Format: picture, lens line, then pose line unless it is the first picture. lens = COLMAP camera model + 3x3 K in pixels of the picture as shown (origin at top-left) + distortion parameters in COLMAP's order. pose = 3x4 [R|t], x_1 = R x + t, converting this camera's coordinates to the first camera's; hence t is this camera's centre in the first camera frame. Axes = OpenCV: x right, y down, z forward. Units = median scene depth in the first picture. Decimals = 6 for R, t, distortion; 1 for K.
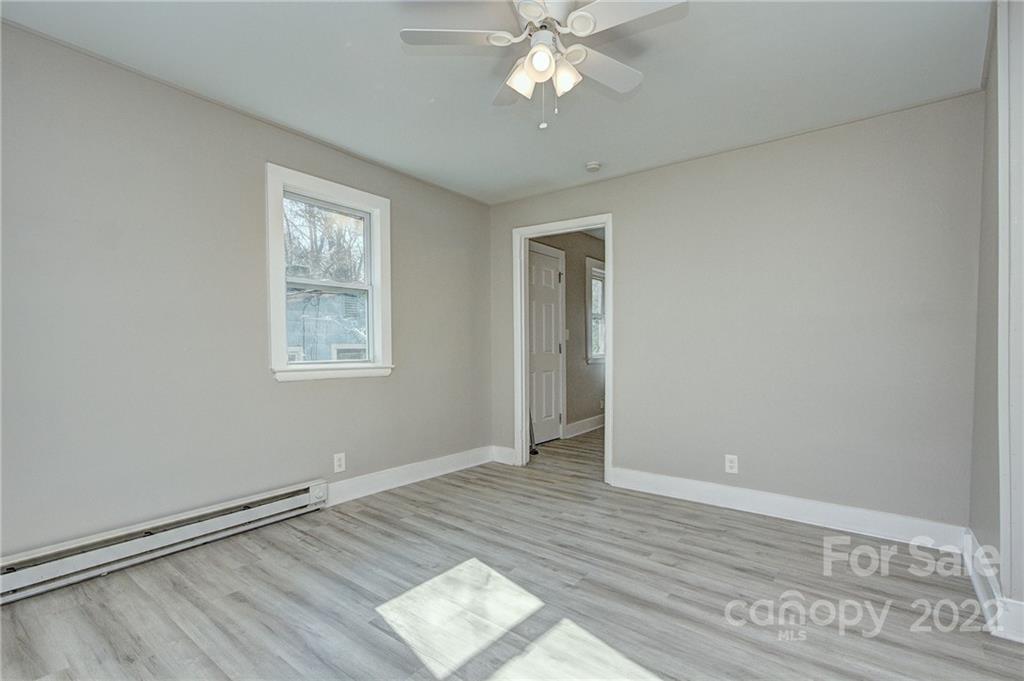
lens RADIAL K [[477.0, 0, 508.9], [0, 477.0, 337.1], [0, 0, 1]] dist [0.026470, 0.001806]
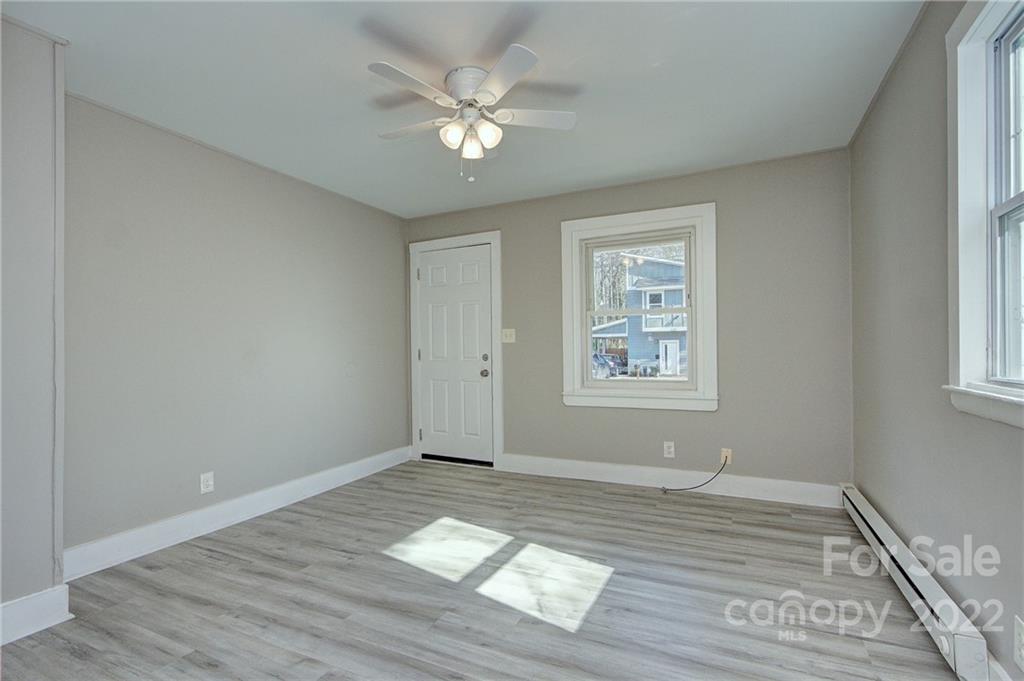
lens RADIAL K [[477.0, 0, 510.4], [0, 477.0, 346.3], [0, 0, 1]] dist [0.026470, 0.001806]
pose [[-0.979720, 0.007367, -0.200236, 0.205763], [0.012200, 0.999663, -0.022914, 0.027535], [0.200000, -0.024892, -0.979480, 2.034649]]
